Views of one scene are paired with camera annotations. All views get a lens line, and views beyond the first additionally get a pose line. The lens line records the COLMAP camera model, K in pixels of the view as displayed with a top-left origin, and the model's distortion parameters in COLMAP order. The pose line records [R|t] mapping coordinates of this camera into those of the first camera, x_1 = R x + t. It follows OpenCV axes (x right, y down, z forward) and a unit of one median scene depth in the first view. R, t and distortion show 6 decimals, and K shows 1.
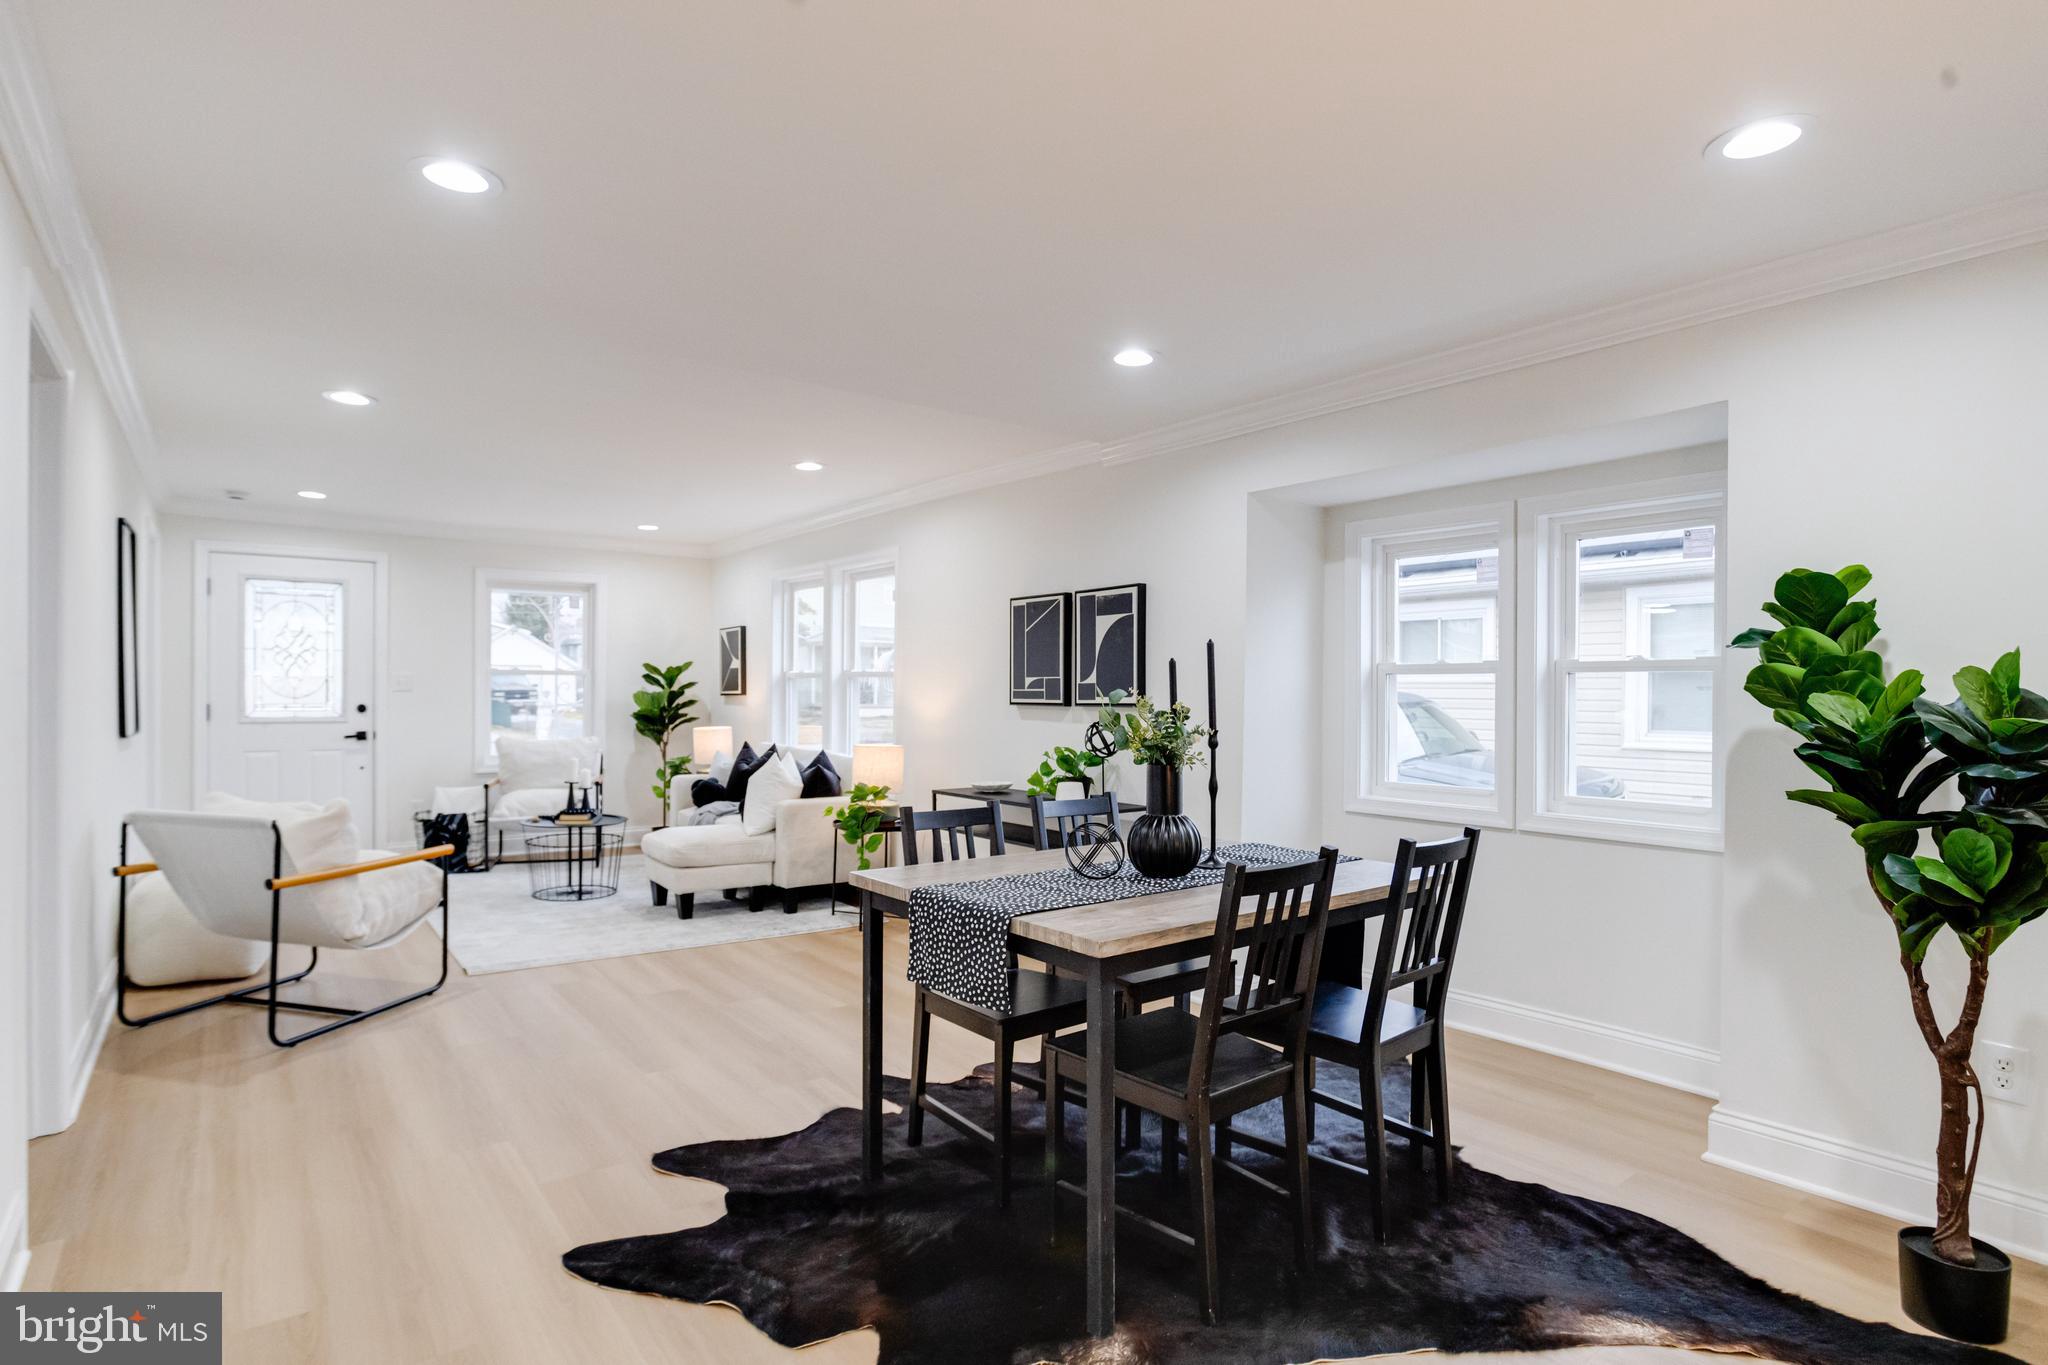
lens RADIAL K [[1050.8, 0, 991.7], [0, 1050.8, 687.6], [0, 0, 1]] dist [-0.044182, 0.018043]
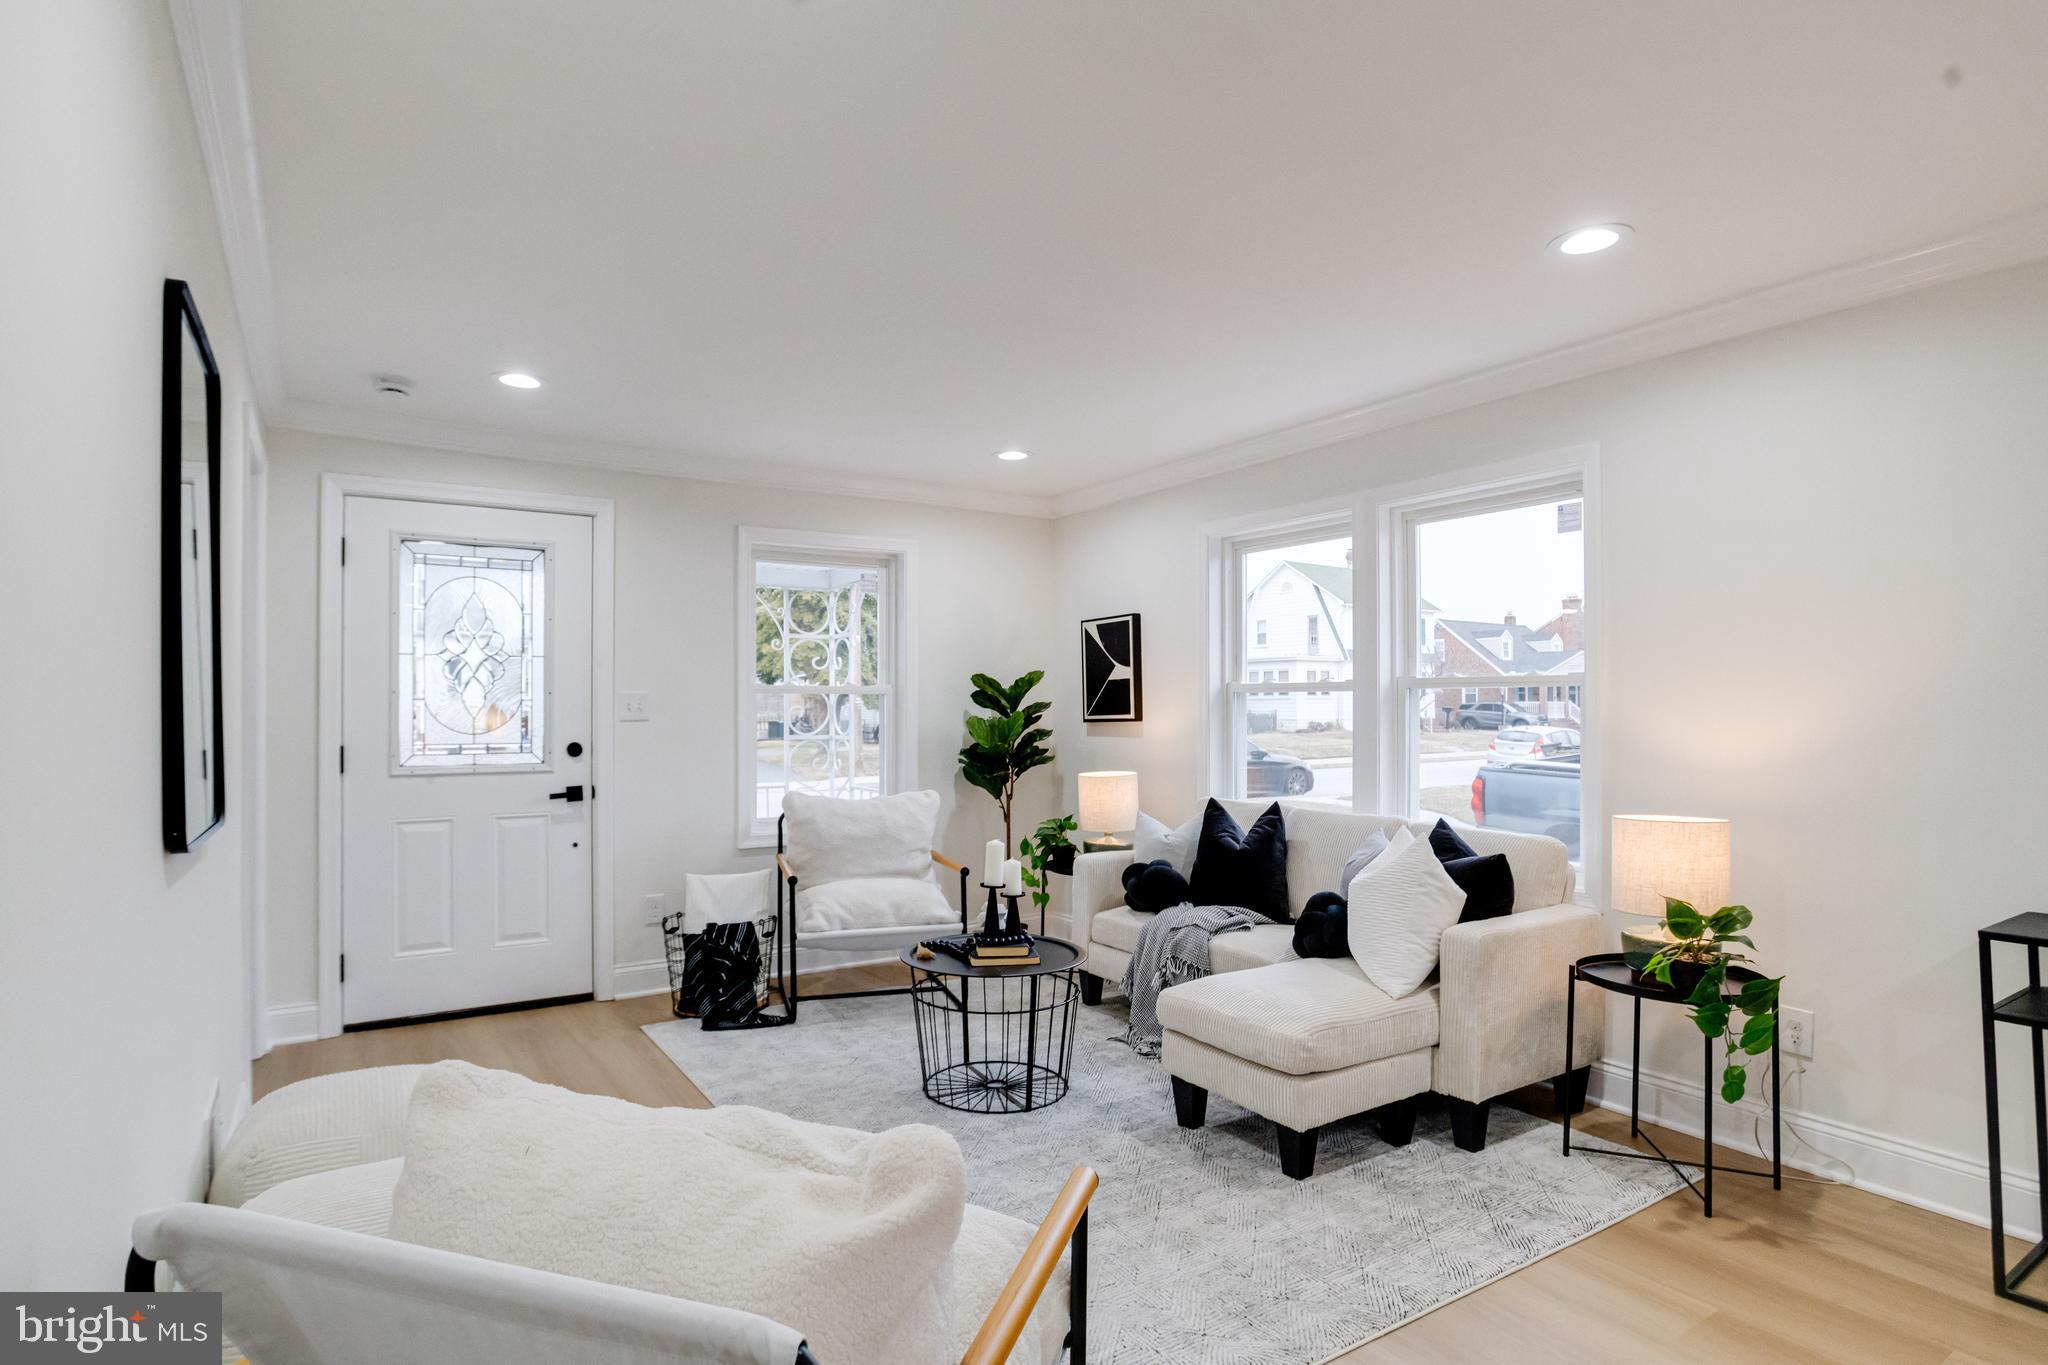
lens RADIAL K [[1050.8, 0, 991.7], [0, 1050.8, 687.6], [0, 0, 1]] dist [-0.044182, 0.018043]
pose [[0.997812, -0.012957, -0.064826, -0.347706], [0.011537, 0.999686, -0.022244, -0.000262], [0.065094, 0.021448, 0.997649, 0.427504]]
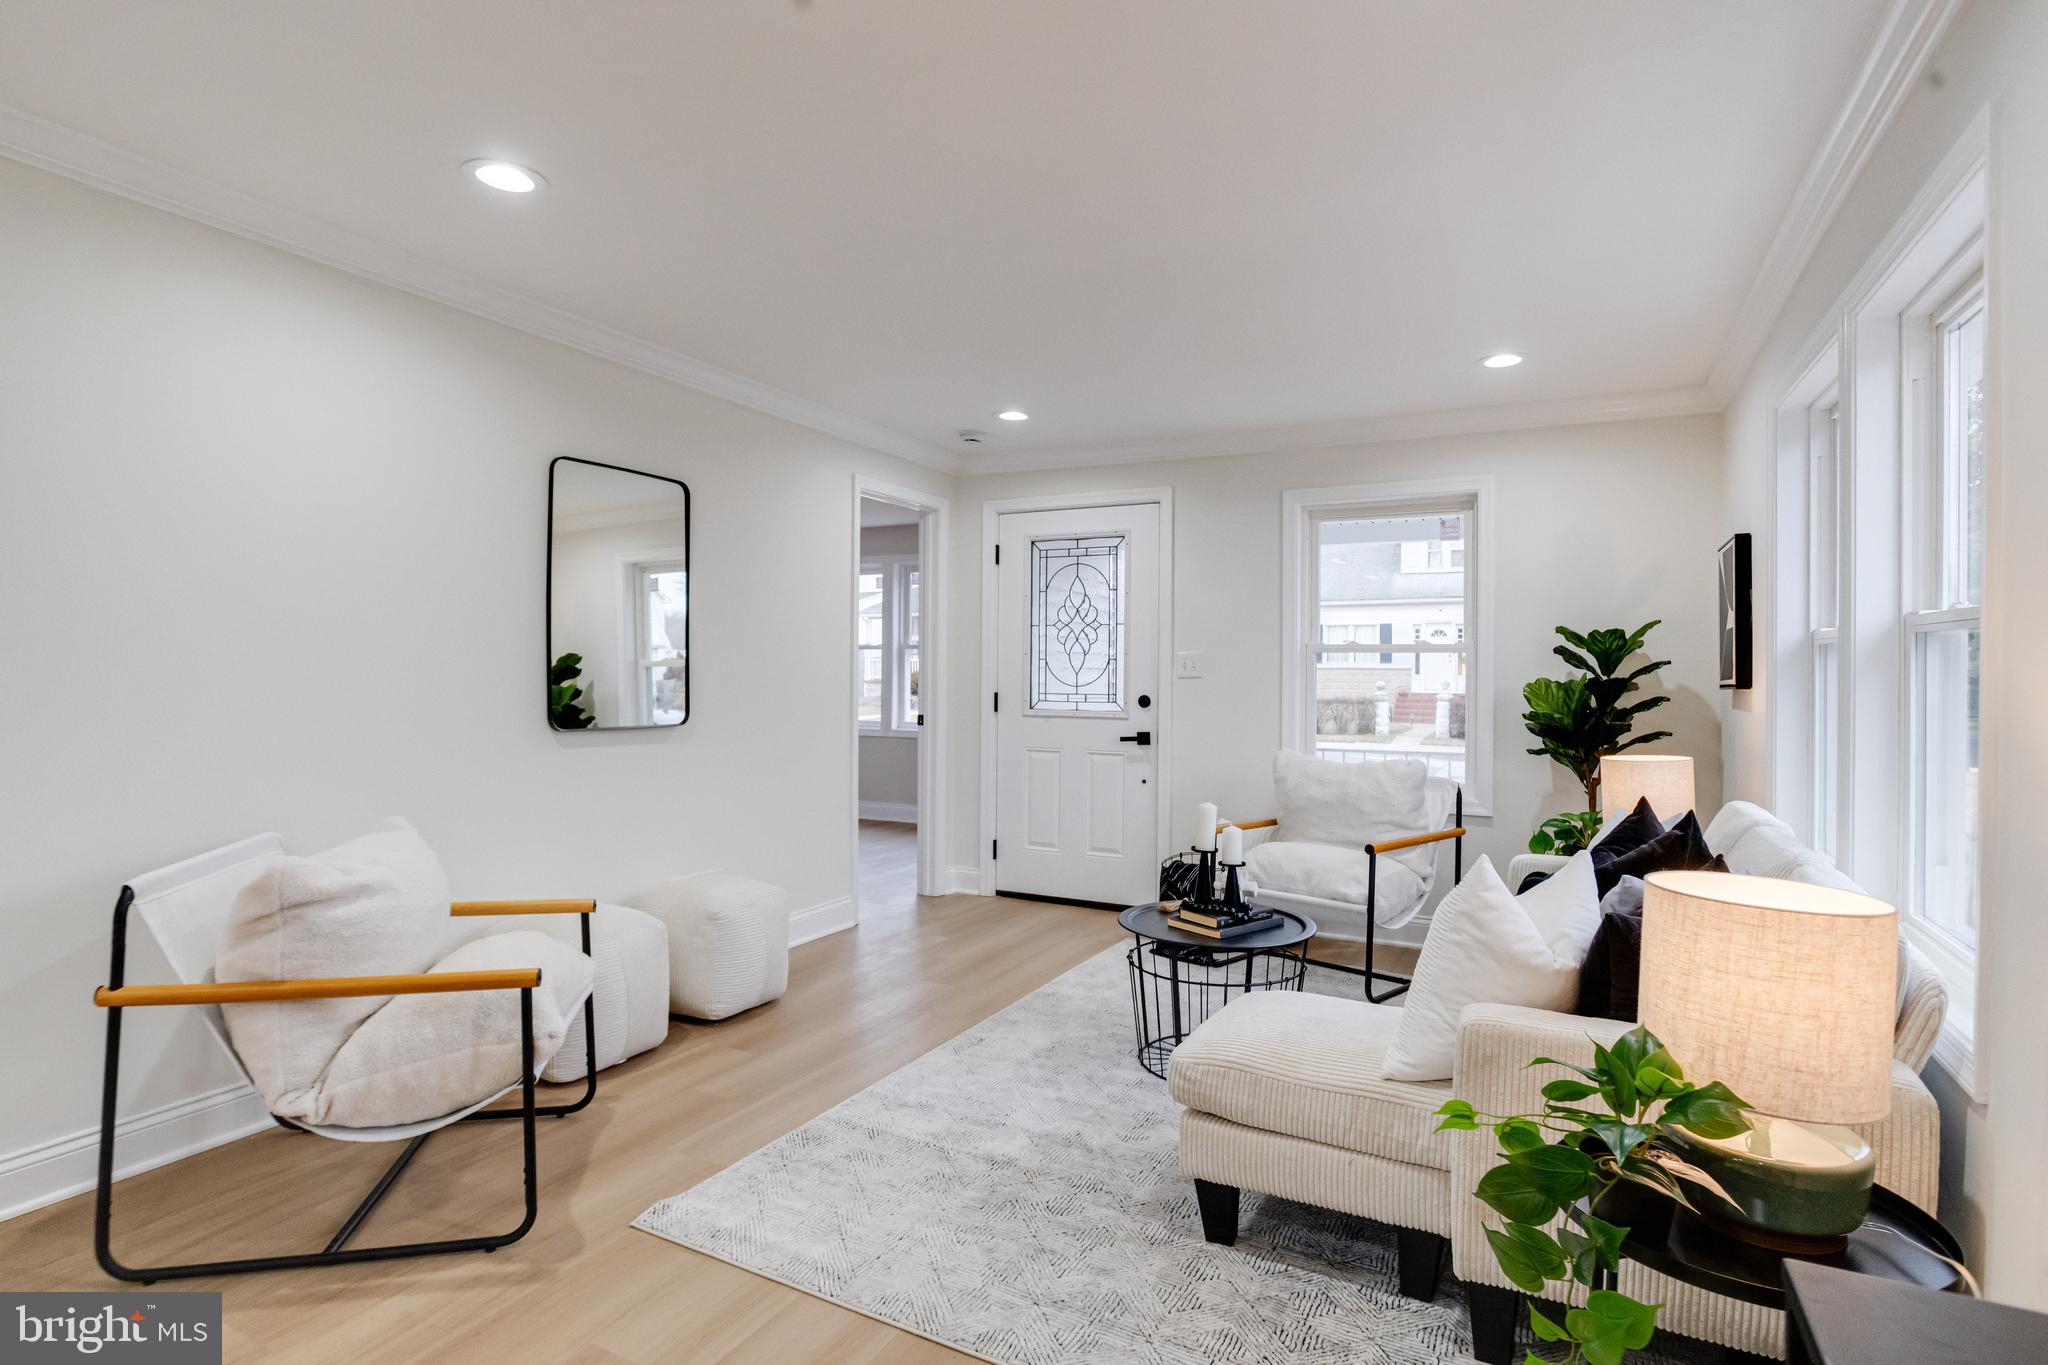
lens RADIAL K [[1047.8, 0, 1024.1], [0, 1047.8, 676.6], [0, 0, 1]] dist [-0.036647, 0.017664]
pose [[0.440376, -0.002269, -0.897810, 0.028068], [-0.002188, 0.999991, -0.003600, 0.005969], [0.897811, 0.003550, 0.440367, 0.652888]]
